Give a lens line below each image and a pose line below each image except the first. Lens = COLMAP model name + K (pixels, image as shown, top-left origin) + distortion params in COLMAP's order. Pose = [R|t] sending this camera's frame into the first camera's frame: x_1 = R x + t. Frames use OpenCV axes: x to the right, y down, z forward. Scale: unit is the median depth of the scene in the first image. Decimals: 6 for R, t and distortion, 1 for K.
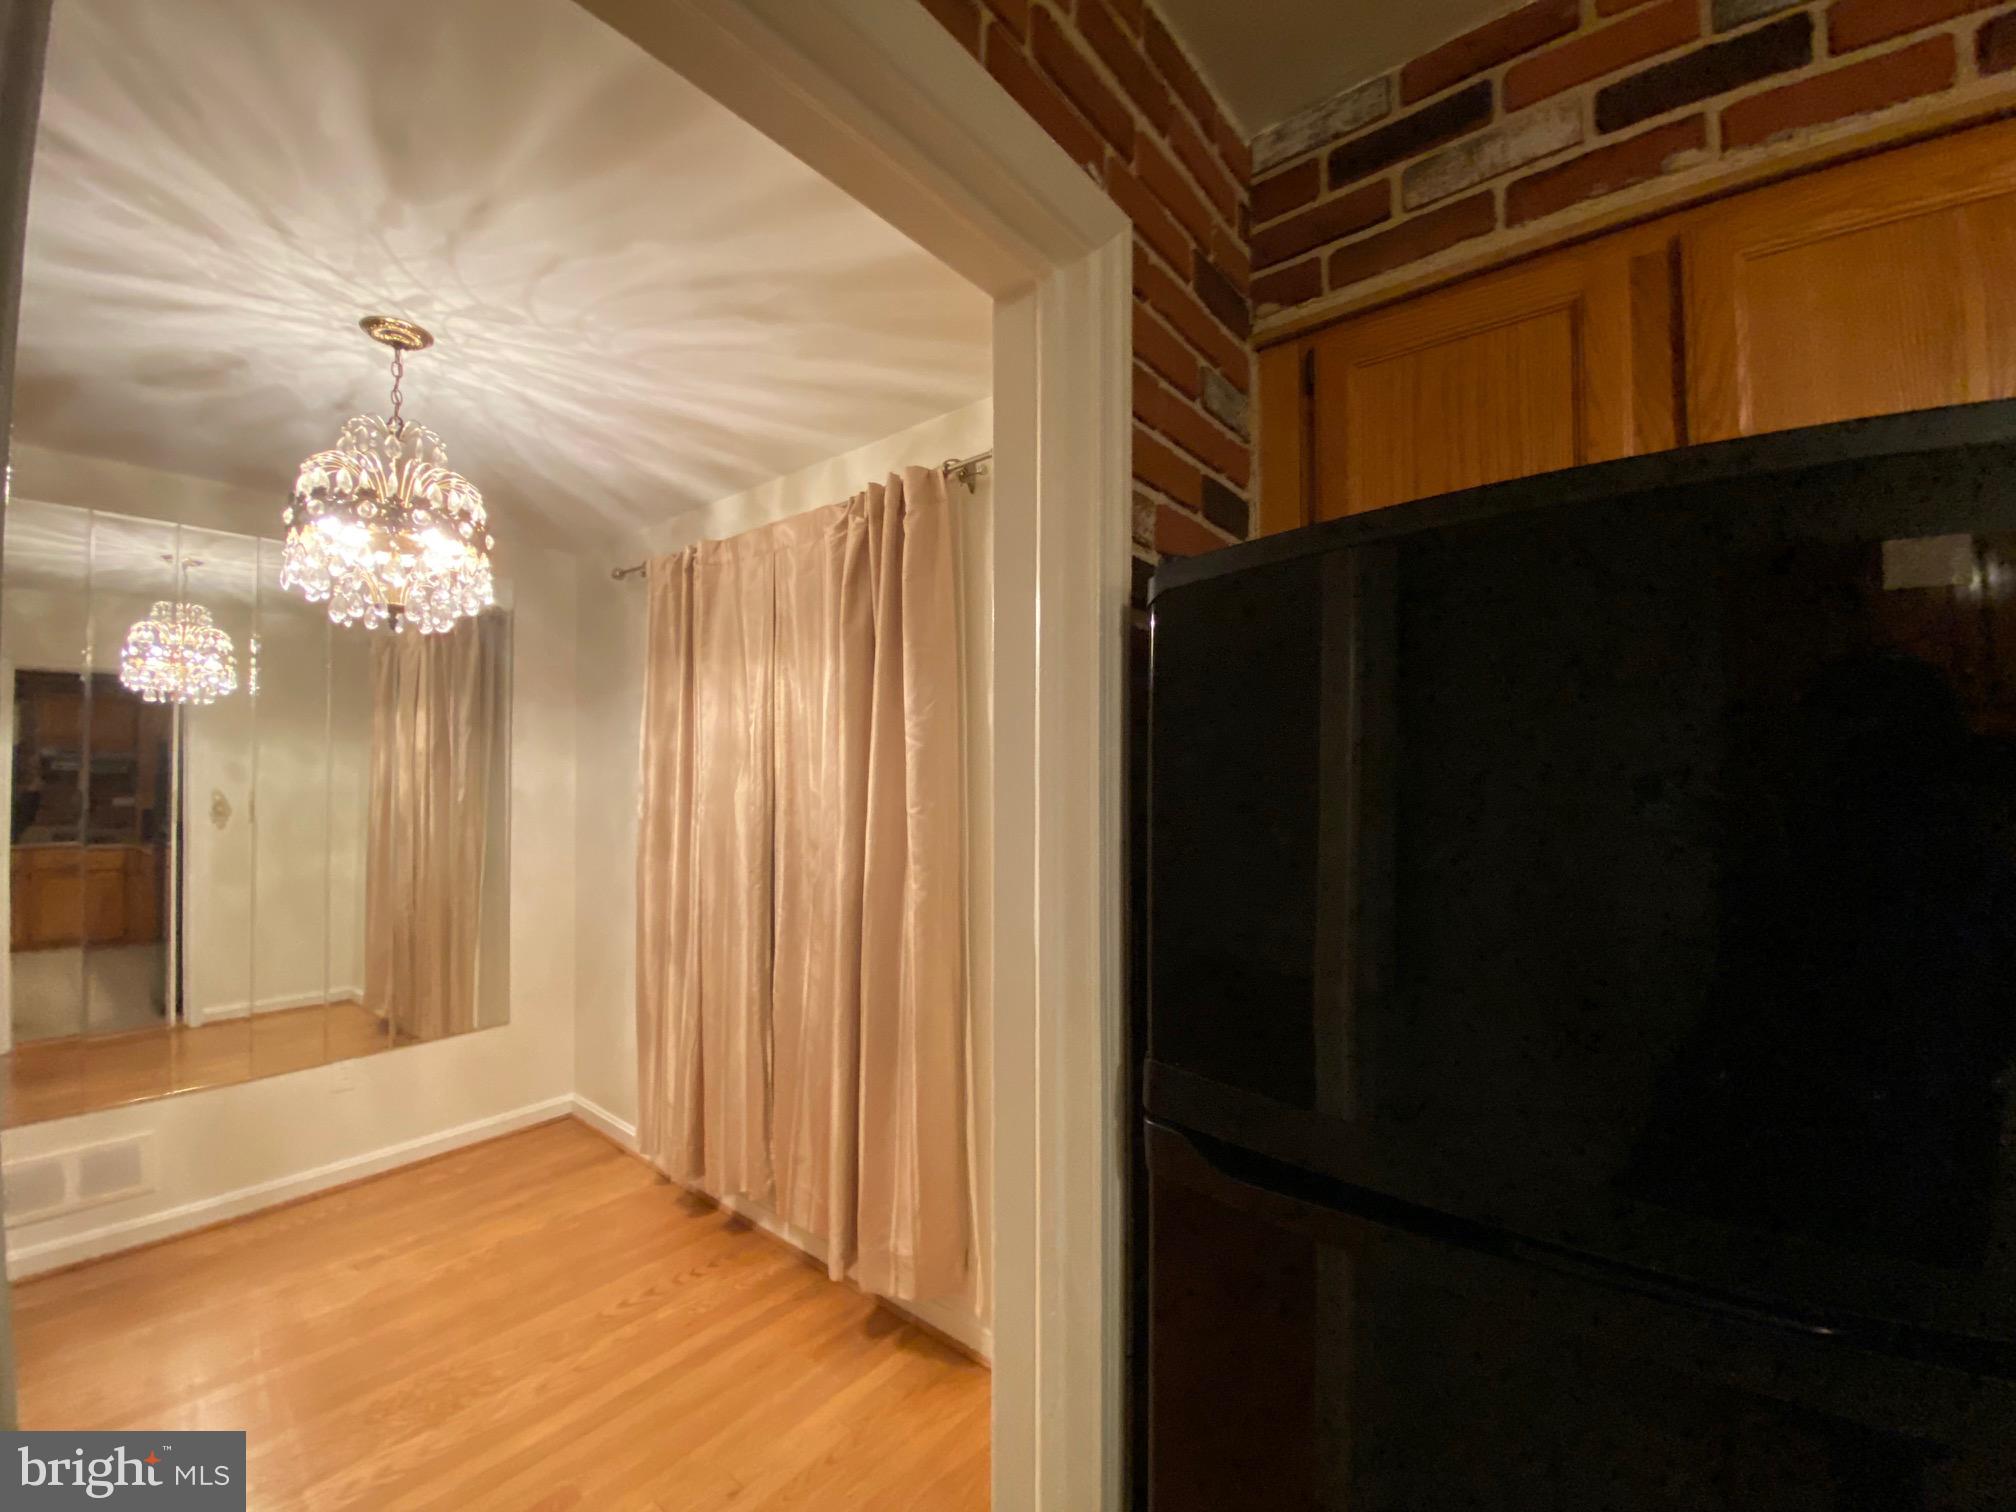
lens RADIAL K [[807.0, 0, 997.7], [0, 807.0, 762.4], [0, 0, 1]] dist [0.047199, -0.032321]
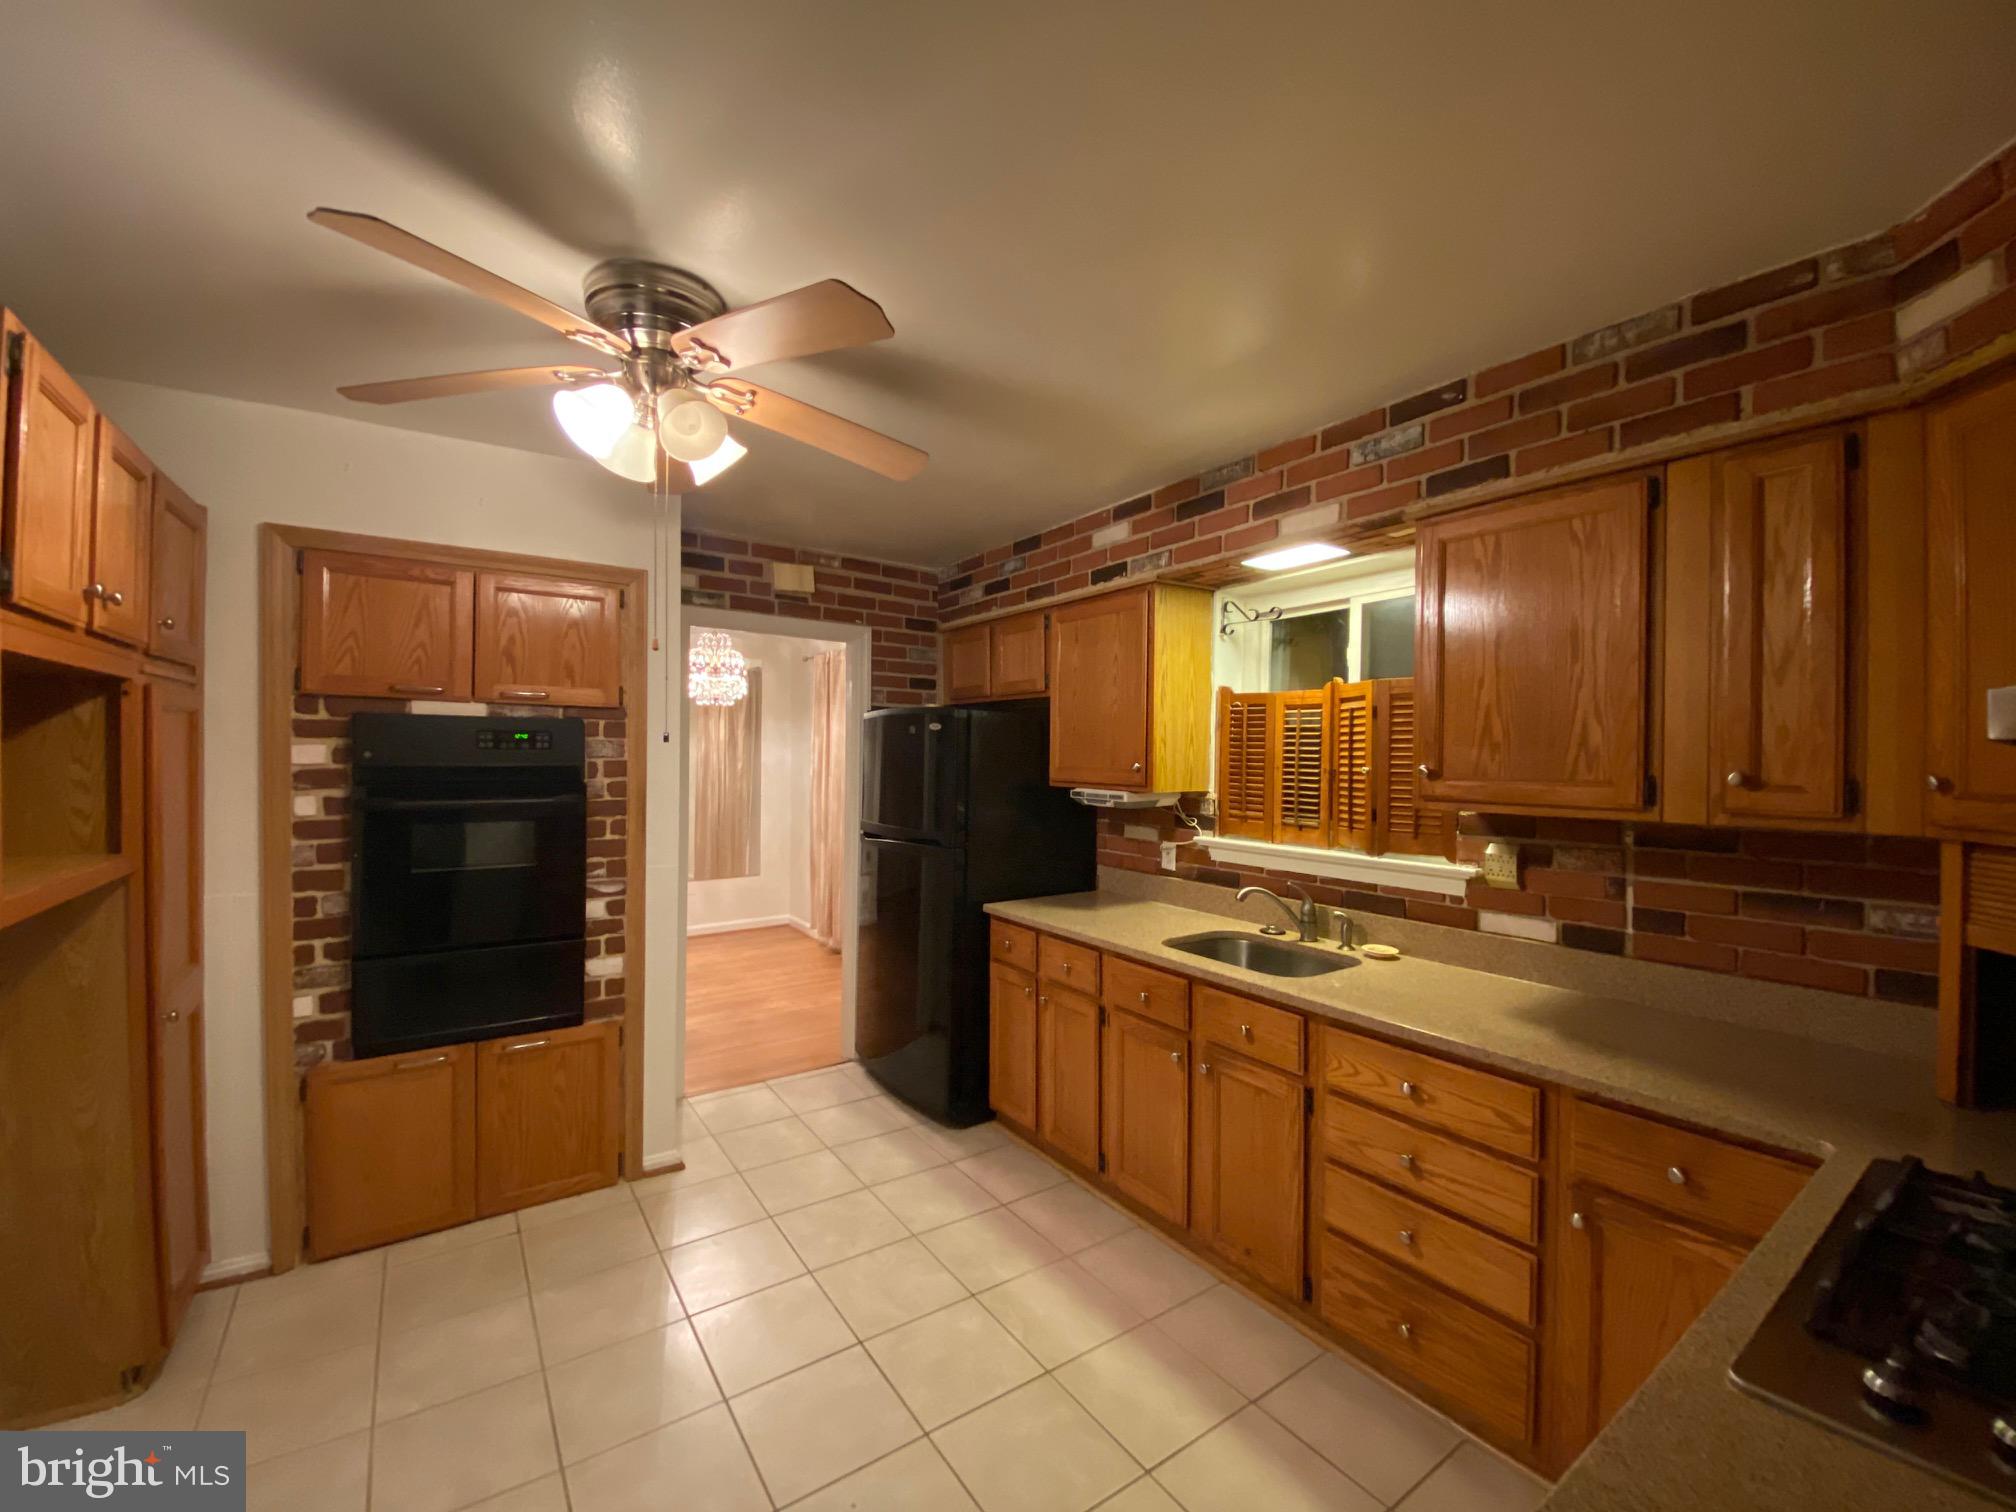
lens RADIAL K [[816.4, 0, 1000.2], [0, 816.4, 763.7], [0, 0, 1]] dist [0.036844, -0.027254]
pose [[0.961005, 0.011147, -0.276305, 0.819151], [-0.004469, 0.999683, 0.024787, -0.028651], [0.276494, -0.022585, 0.960750, -1.190830]]
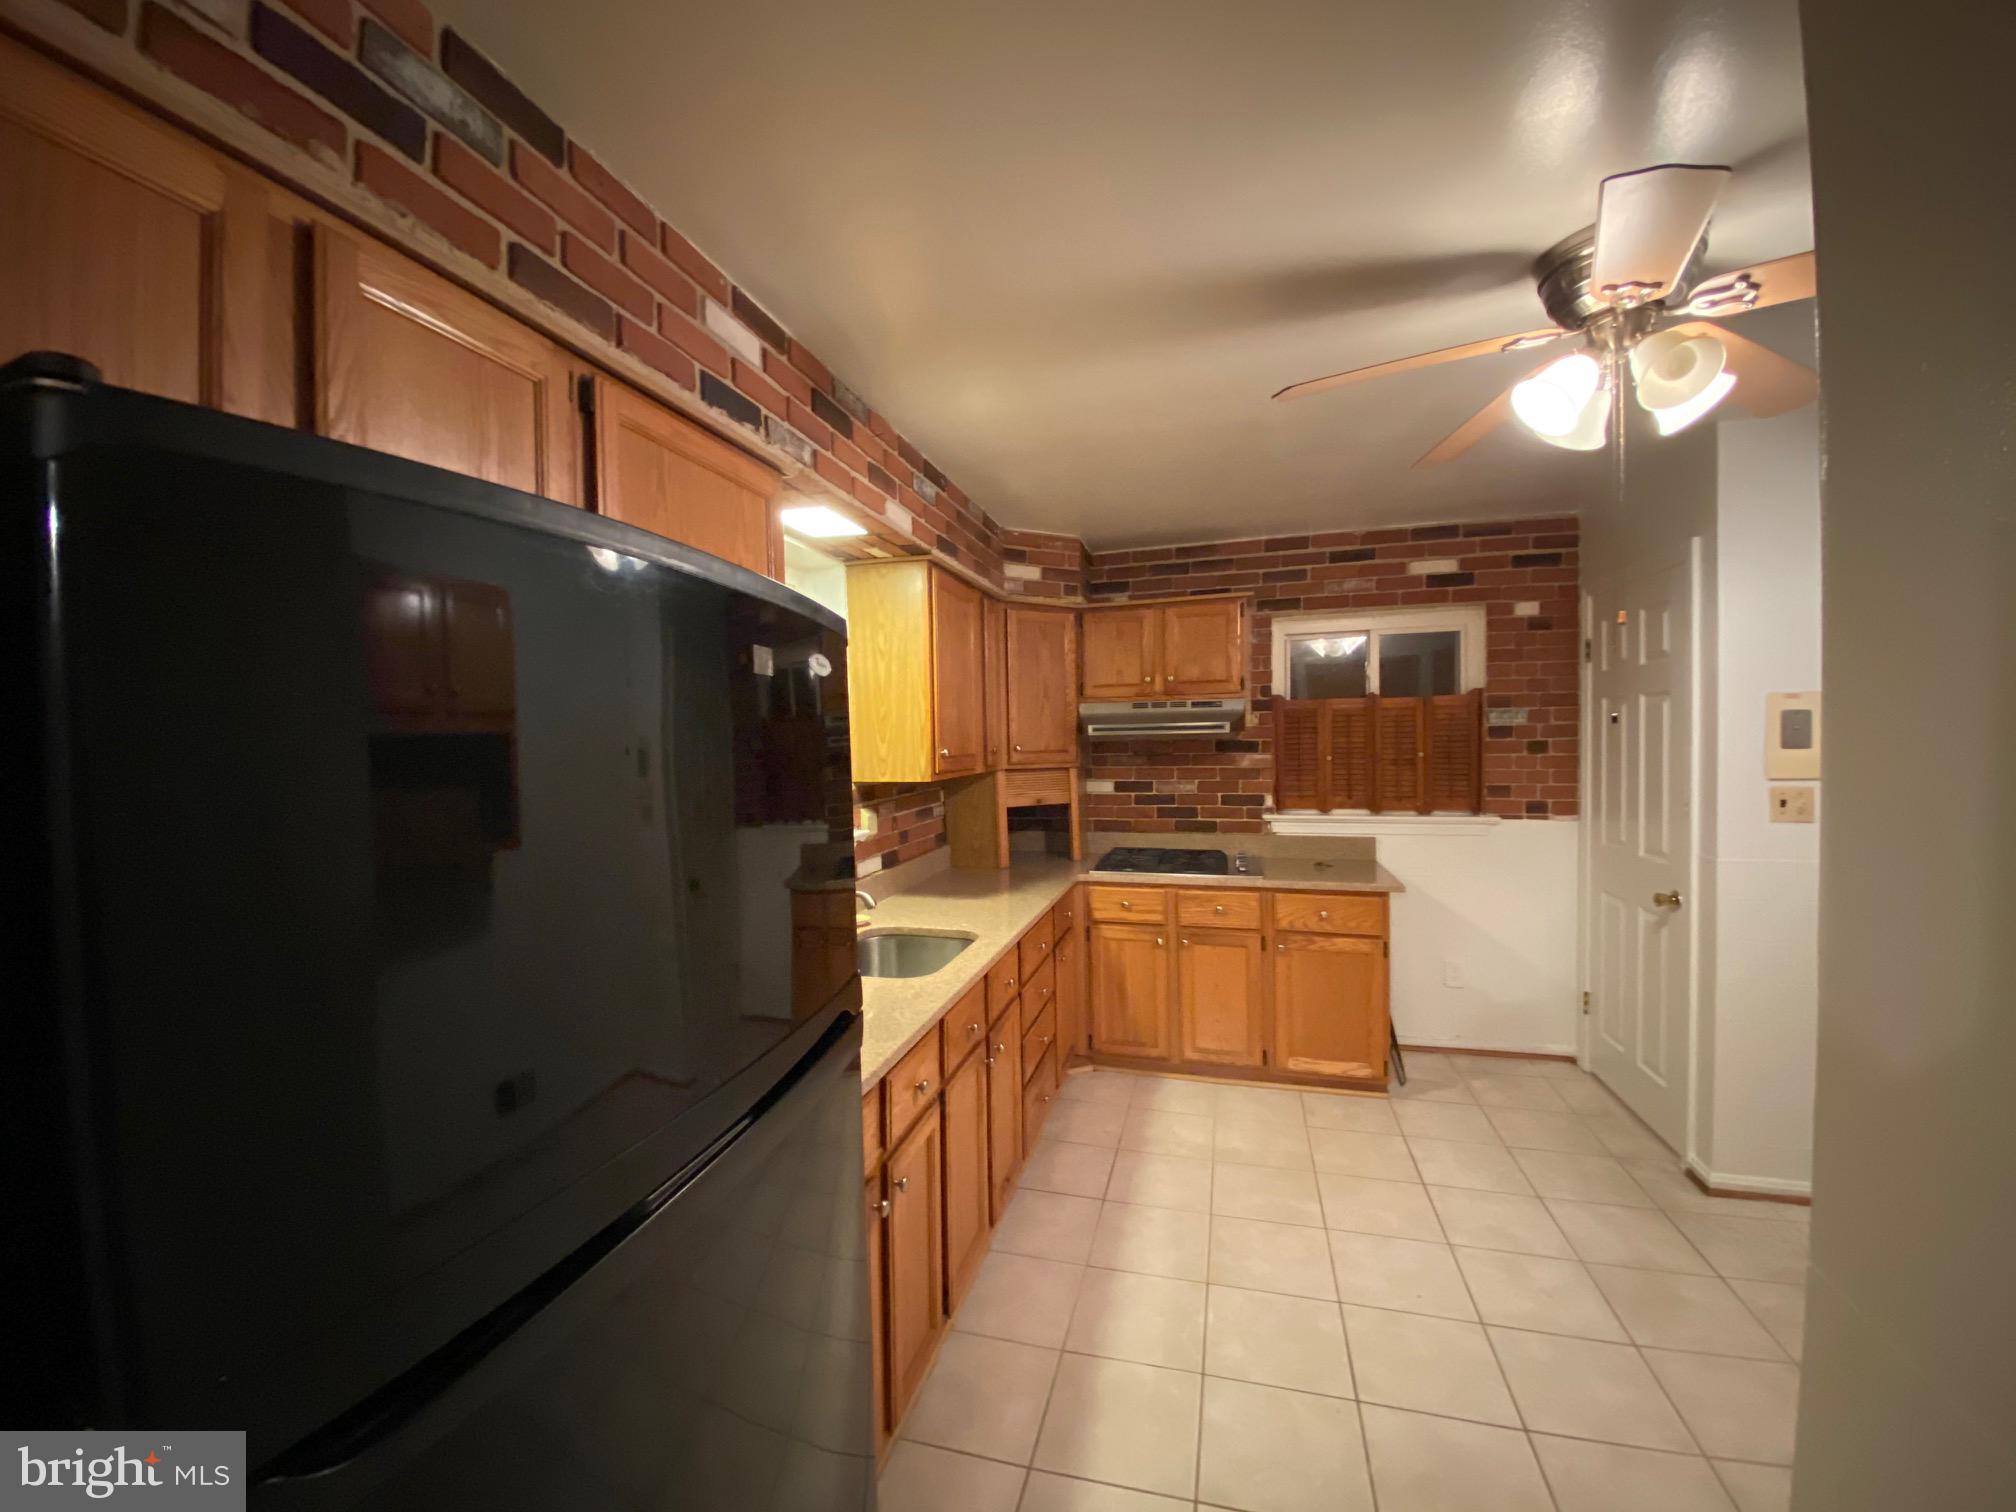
lens RADIAL K [[807.0, 0, 997.7], [0, 807.0, 762.4], [0, 0, 1]] dist [0.047199, -0.032321]
pose [[-0.393110, -0.020813, 0.919256, -0.162412], [0.001957, 0.999723, 0.023471, -0.012448], [-0.919489, 0.011026, -0.392960, 0.267701]]
